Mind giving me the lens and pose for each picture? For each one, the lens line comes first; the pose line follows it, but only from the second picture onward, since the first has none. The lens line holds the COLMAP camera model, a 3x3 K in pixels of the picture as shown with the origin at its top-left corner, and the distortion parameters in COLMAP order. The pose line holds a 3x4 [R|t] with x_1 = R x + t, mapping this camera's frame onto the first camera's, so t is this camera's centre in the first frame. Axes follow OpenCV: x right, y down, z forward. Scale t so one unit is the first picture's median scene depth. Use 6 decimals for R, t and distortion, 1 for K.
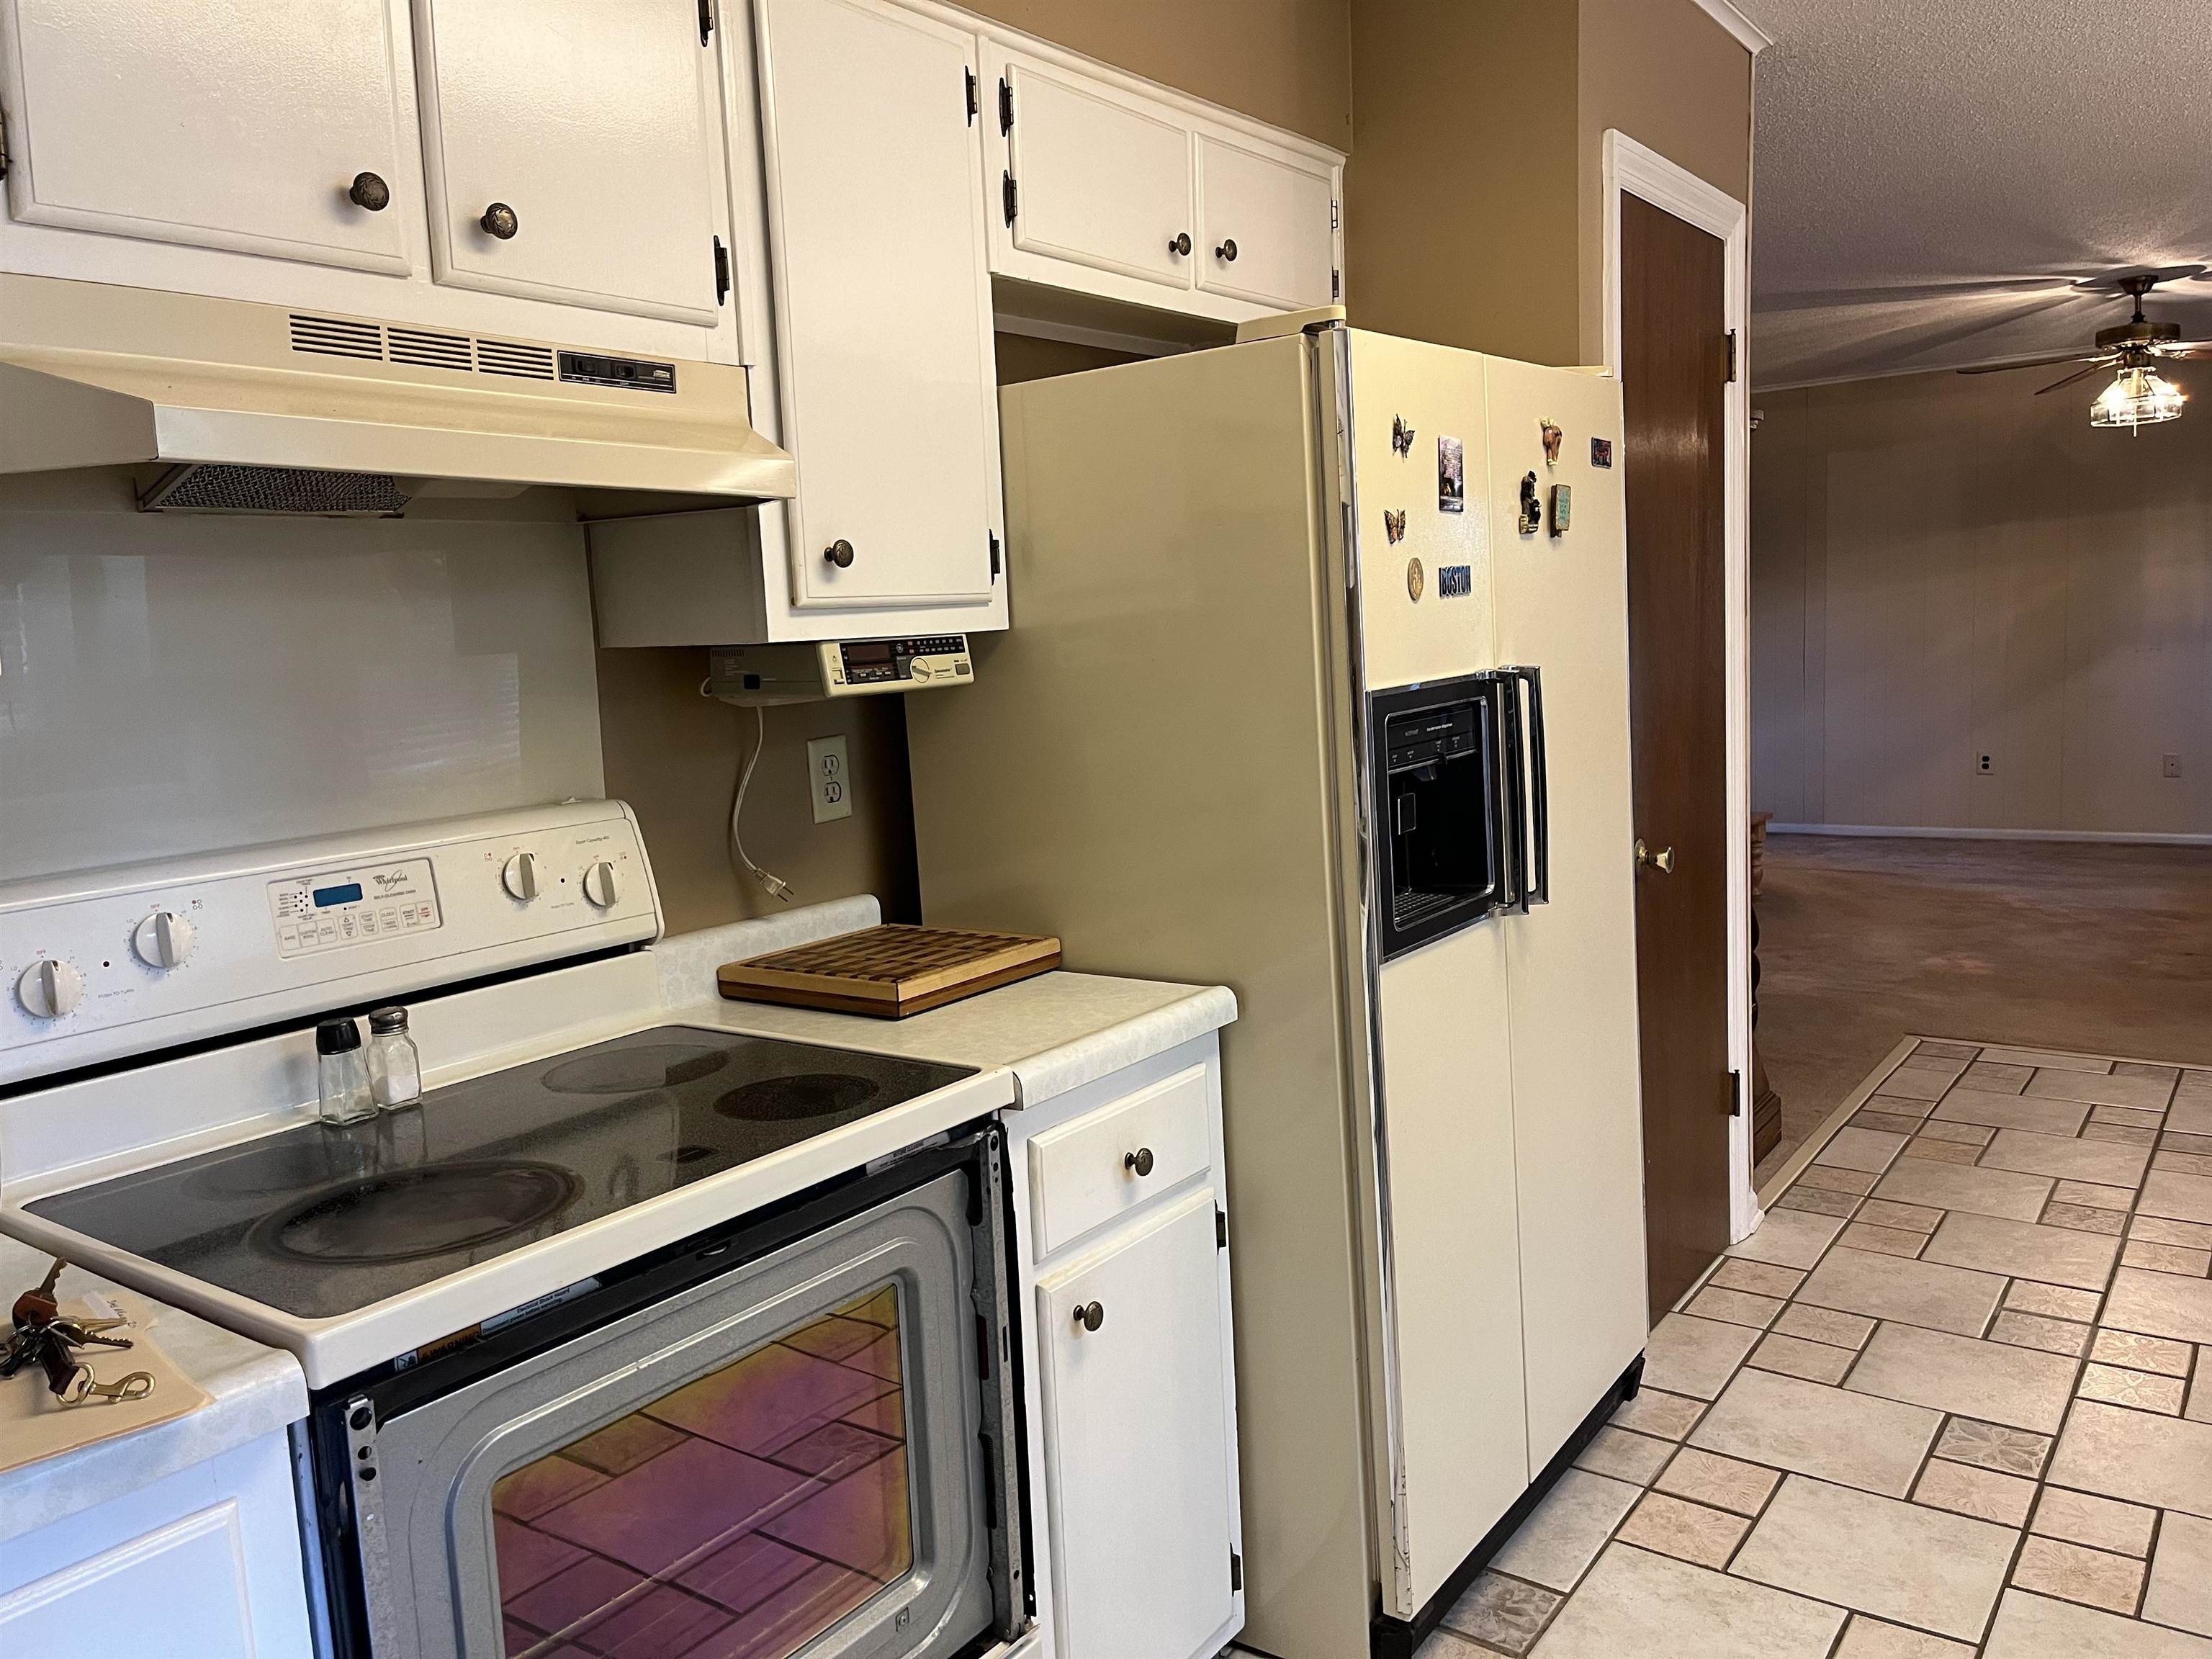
lens RADIAL K [[1670.5, 0, 1107.4], [0, 1670.5, 811.6], [0, 0, 1]] dist [0.063785, -0.080596]
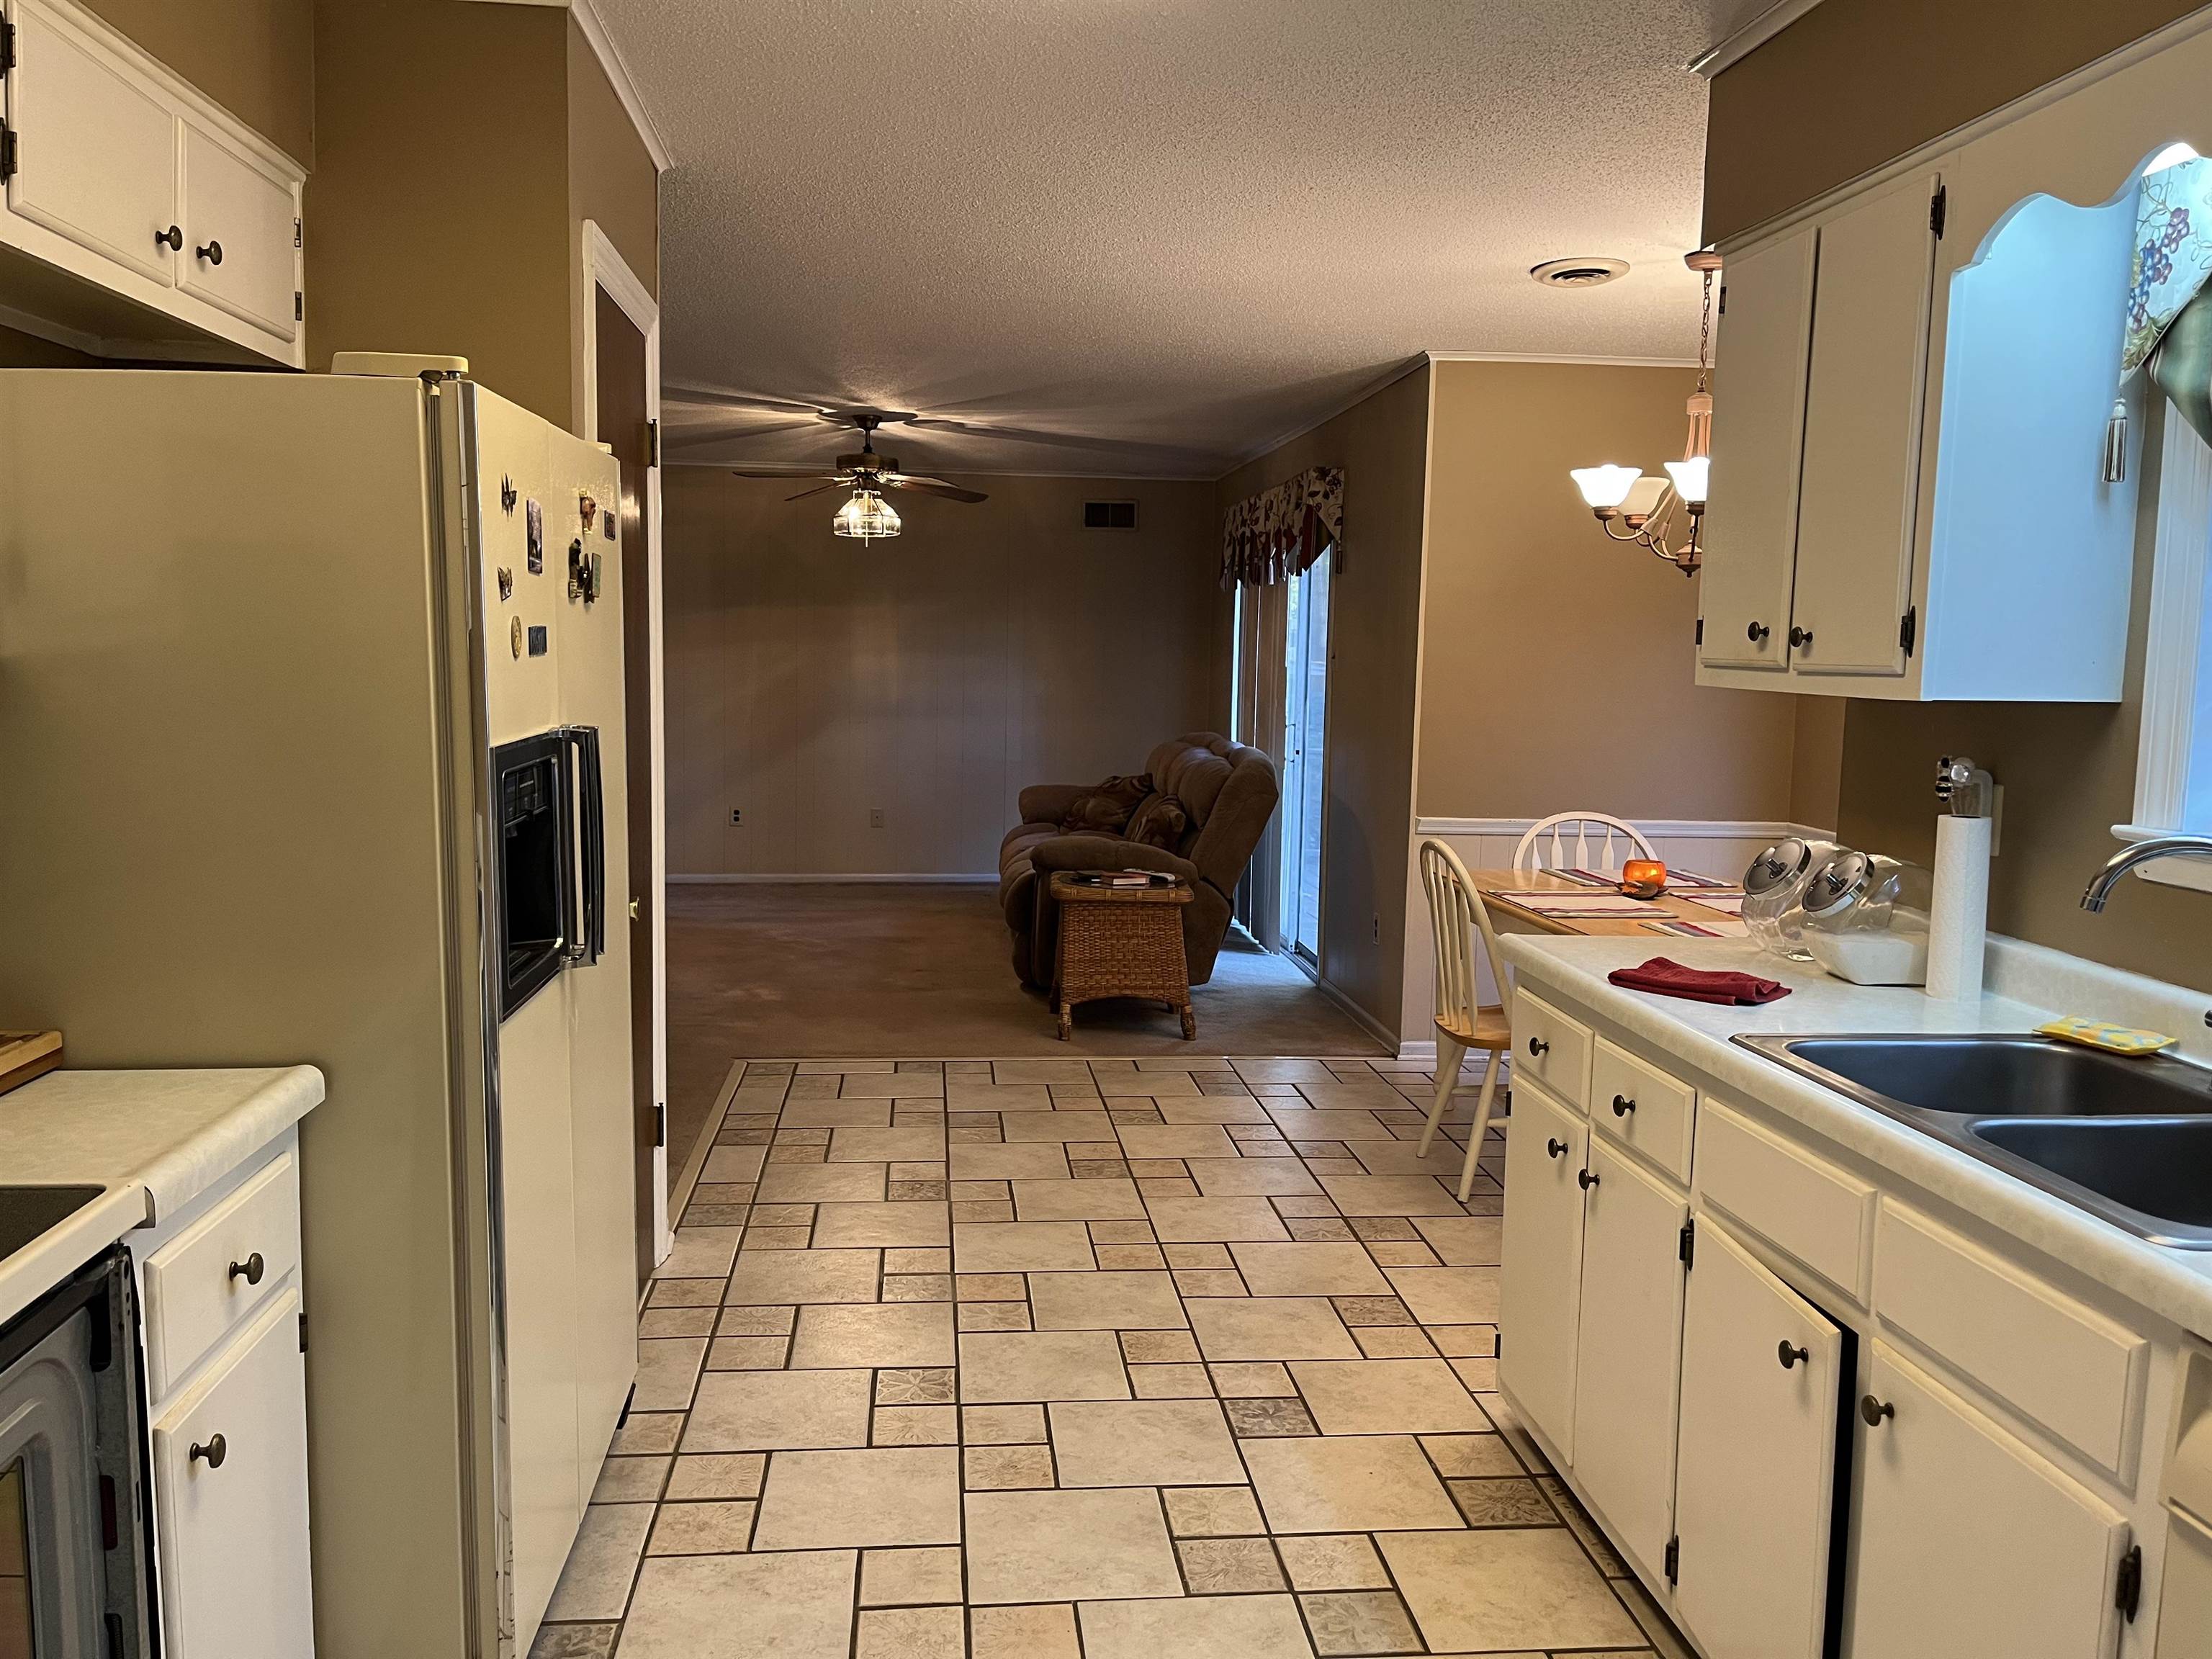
lens RADIAL K [[1670.5, 0, 1116.3], [0, 1670.5, 810.9], [0, 0, 1]] dist [0.063785, -0.080596]
pose [[0.731436, -0.000404, 0.681910, -0.191090], [0.021851, 0.999500, -0.022846, -0.002915], [-0.681560, 0.031610, 0.731080, 0.015000]]
